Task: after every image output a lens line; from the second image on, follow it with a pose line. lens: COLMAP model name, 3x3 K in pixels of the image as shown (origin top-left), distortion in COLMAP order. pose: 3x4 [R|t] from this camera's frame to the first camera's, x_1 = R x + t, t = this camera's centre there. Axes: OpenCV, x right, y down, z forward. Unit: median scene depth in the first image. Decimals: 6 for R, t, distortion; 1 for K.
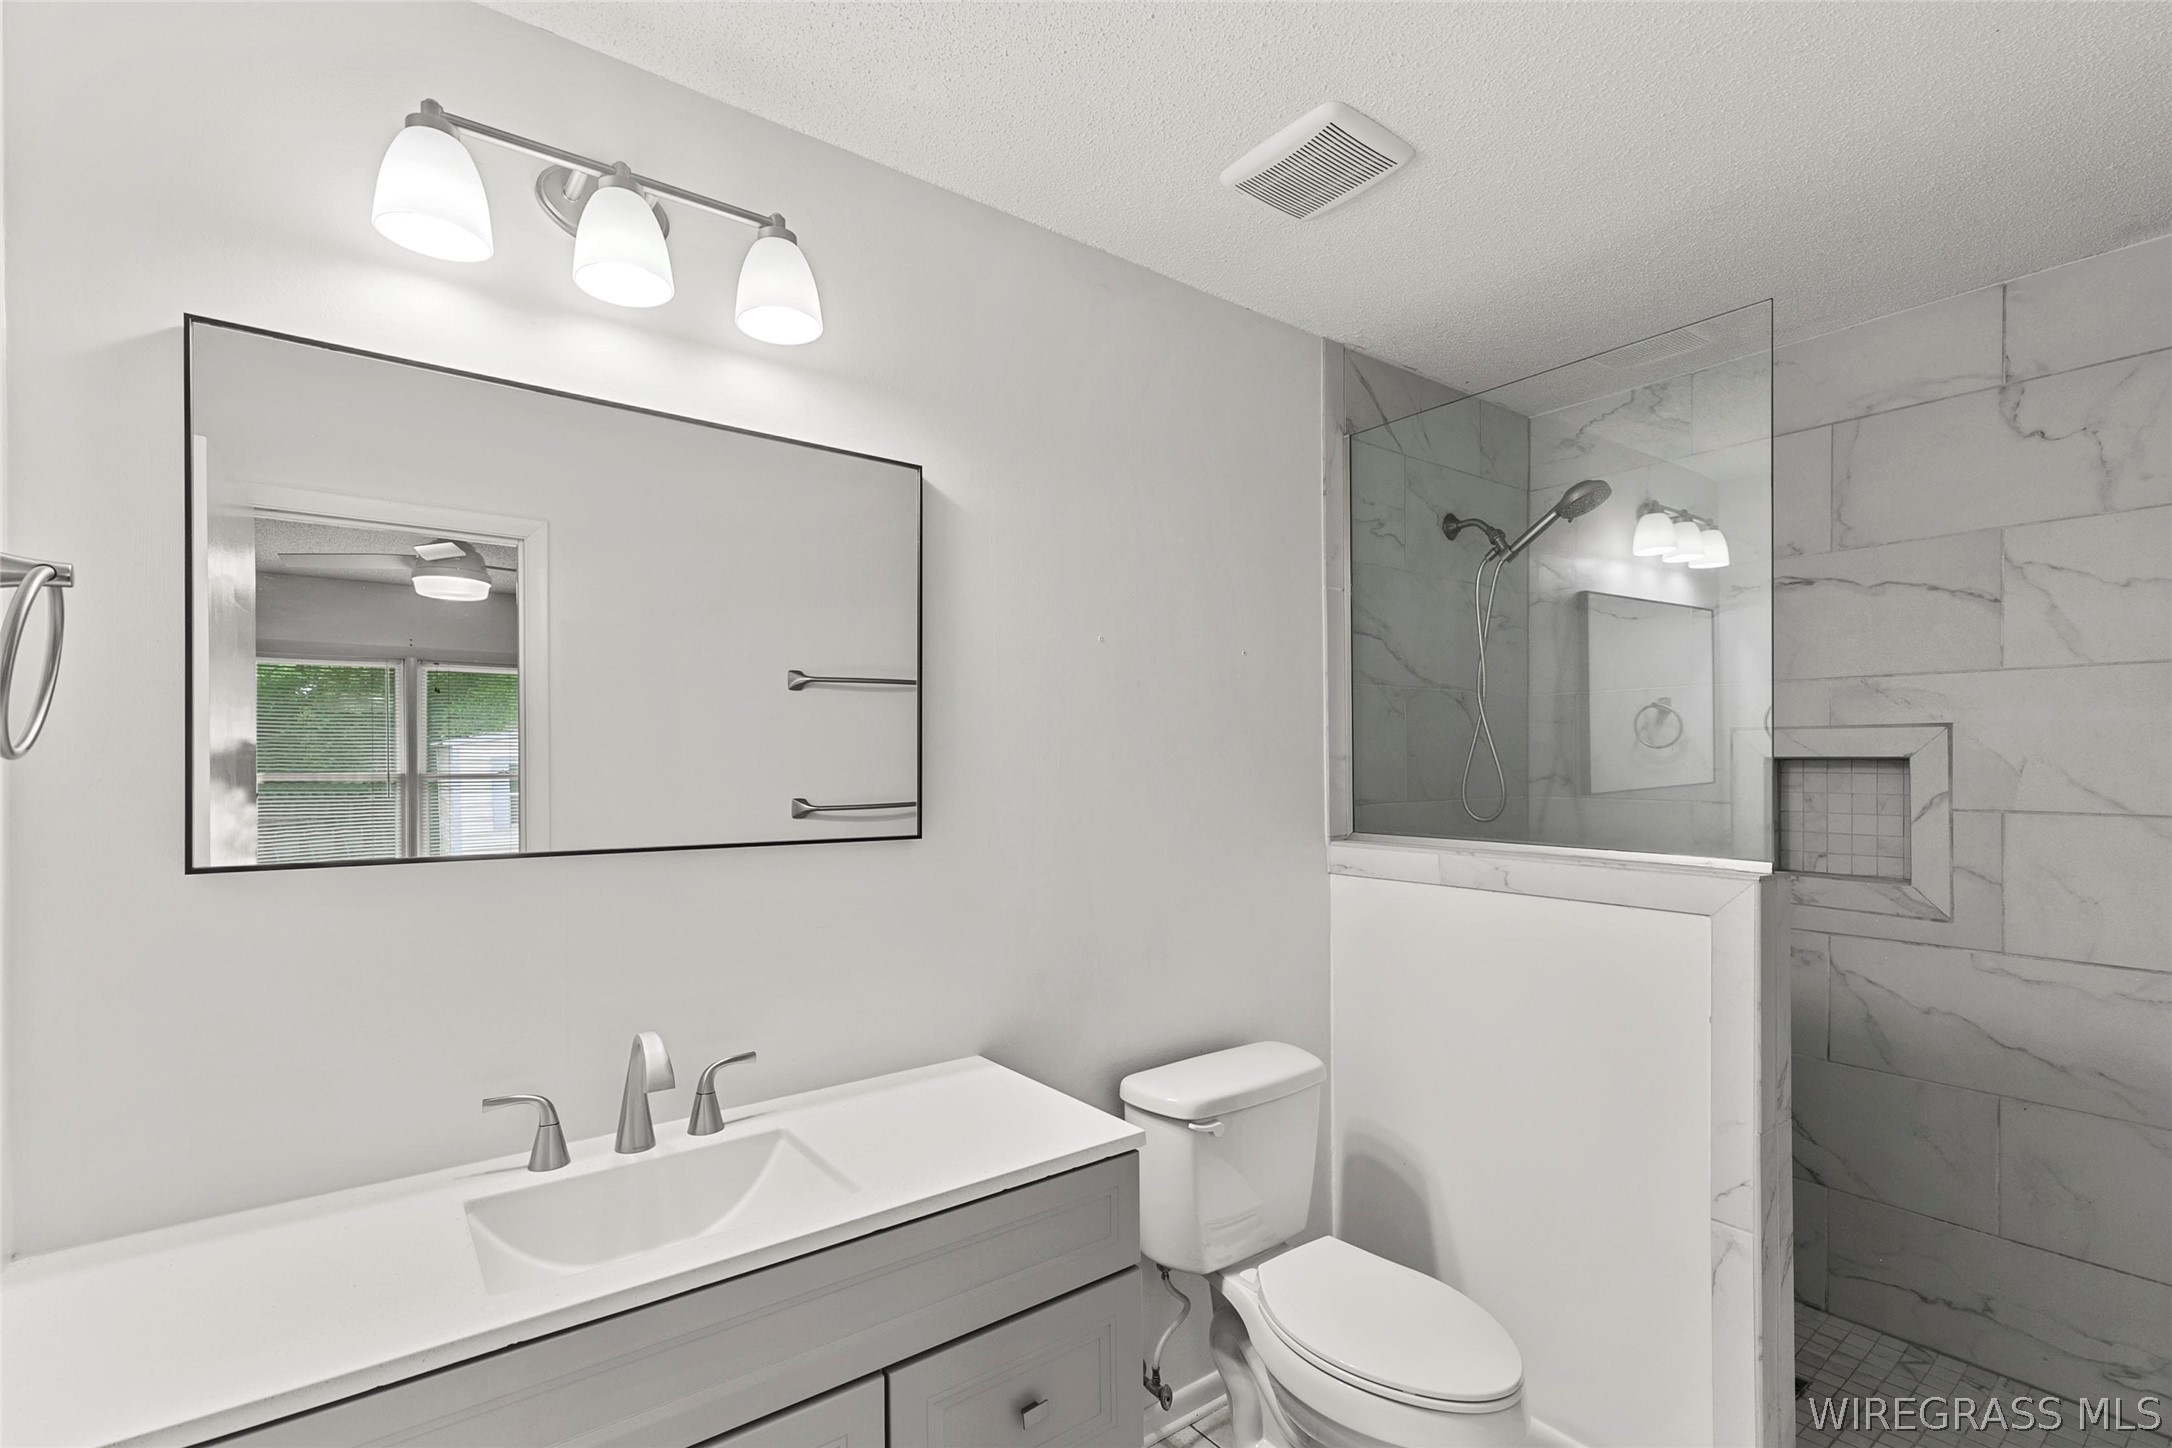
lens RADIAL K [[985.3, 0, 1091.7], [0, 985.3, 756.0], [0, 0, 1]] dist [0.010570, -0.003254]
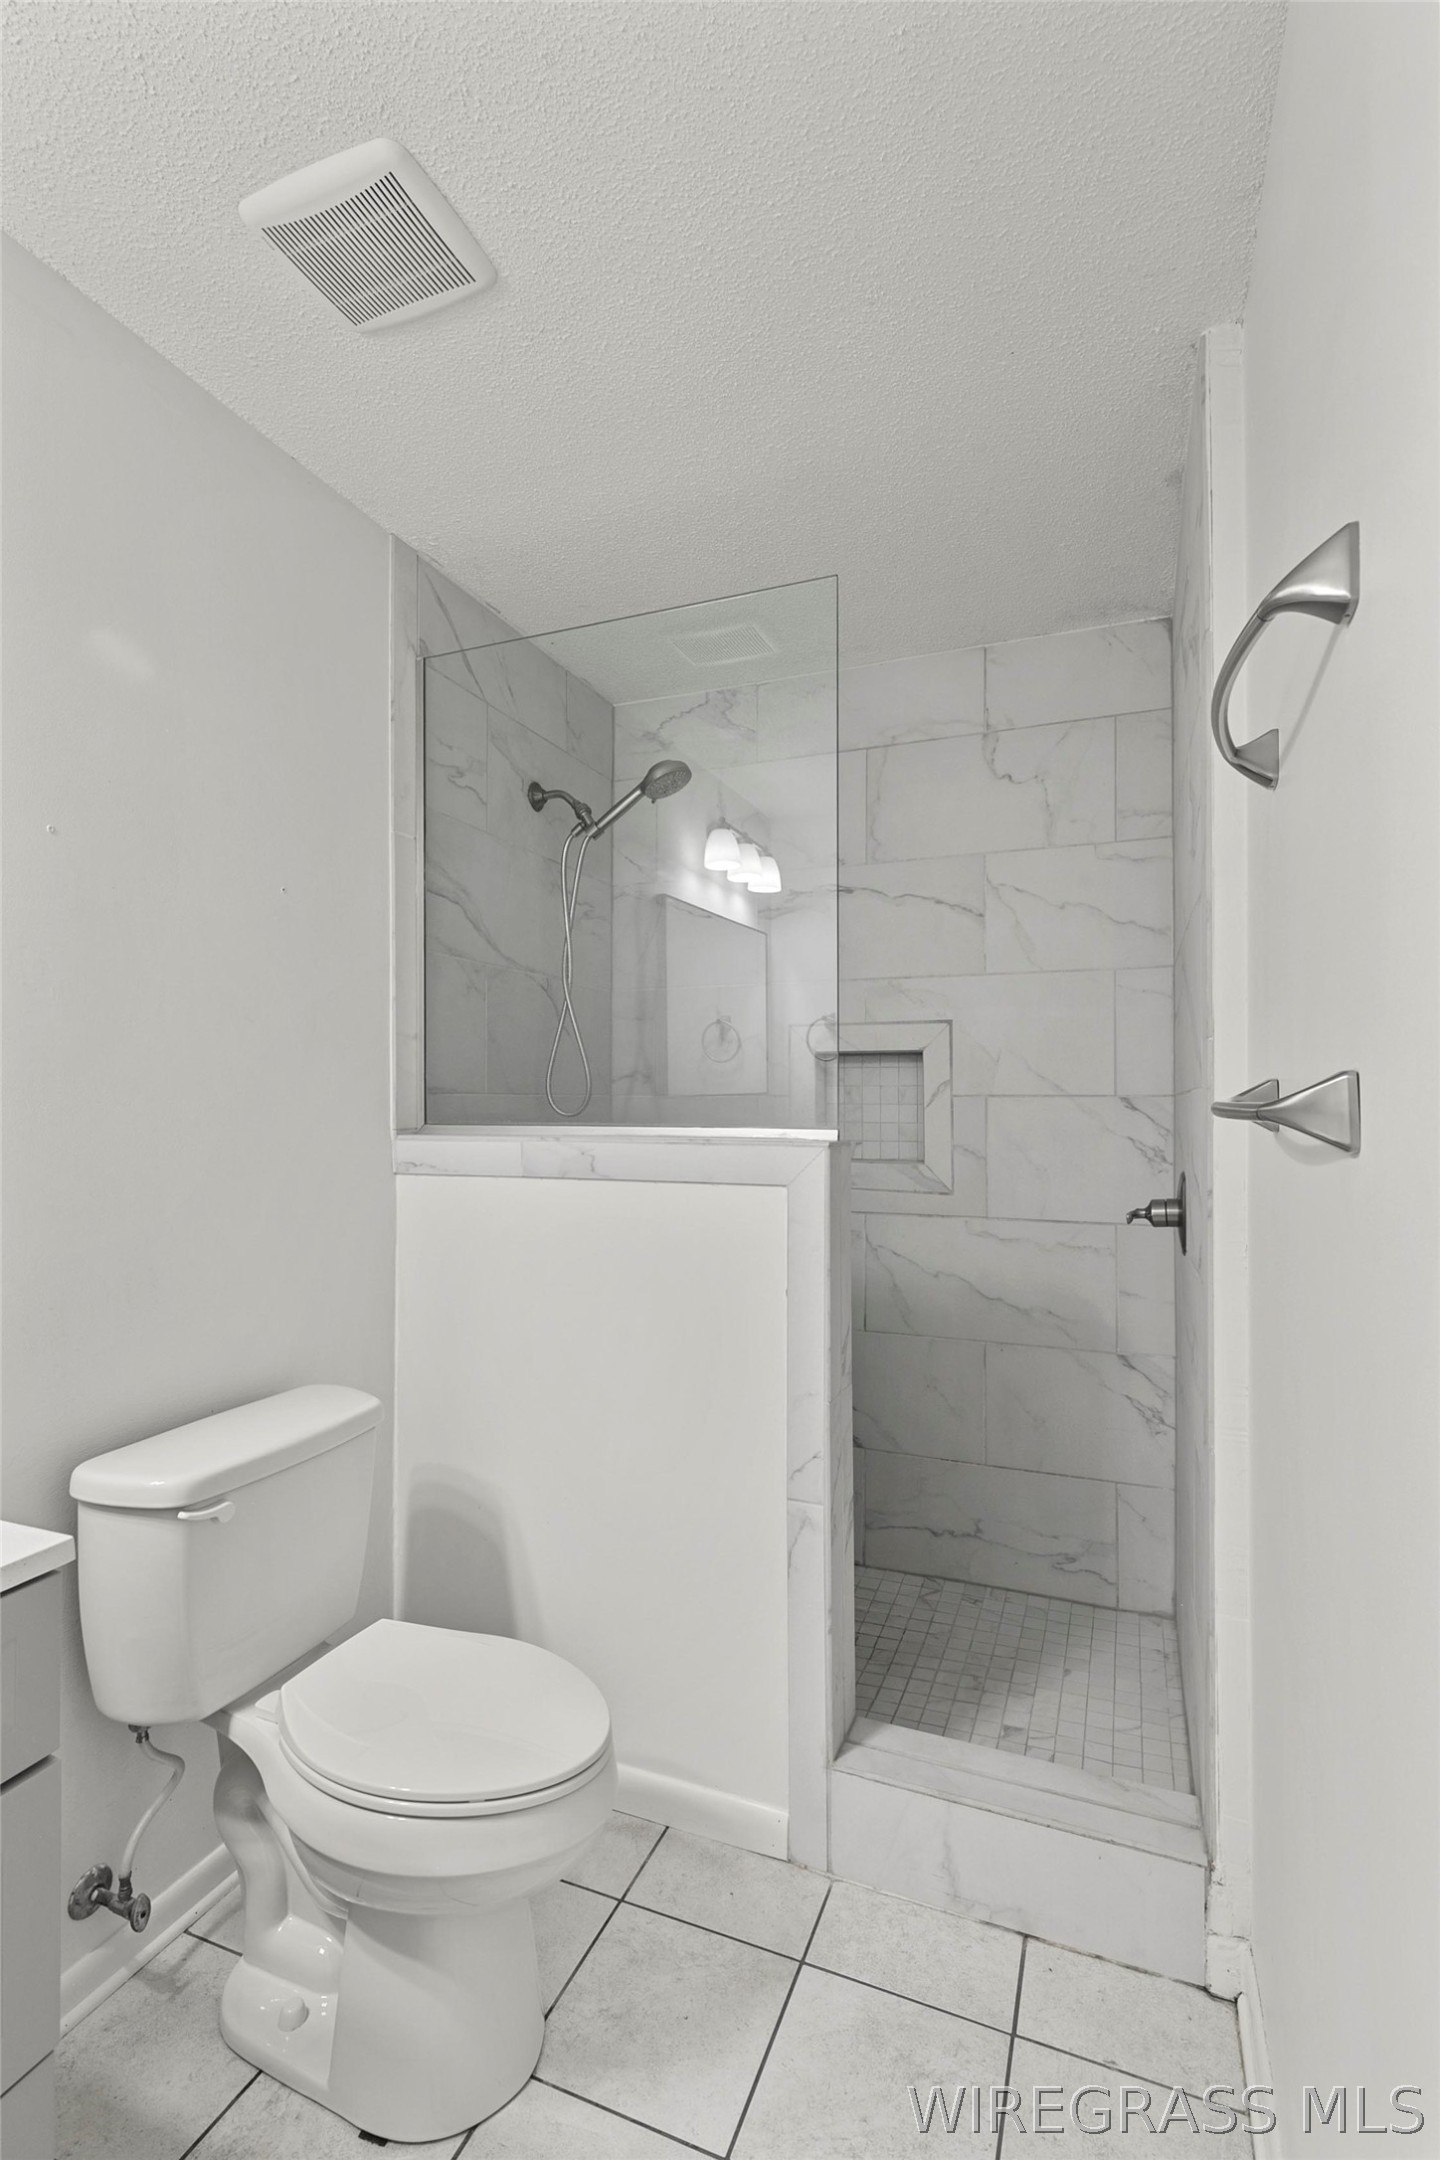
lens RADIAL K [[979.9, 0, 715.0], [0, 979.9, 1089.3], [0, 0, 1]] dist [0.010570, -0.003254]
pose [[0.862052, 0.012526, 0.506665, 0.060603], [-0.002166, 0.999776, -0.021033, 0.072659], [-0.506815, 0.017034, 0.861886, 0.167703]]
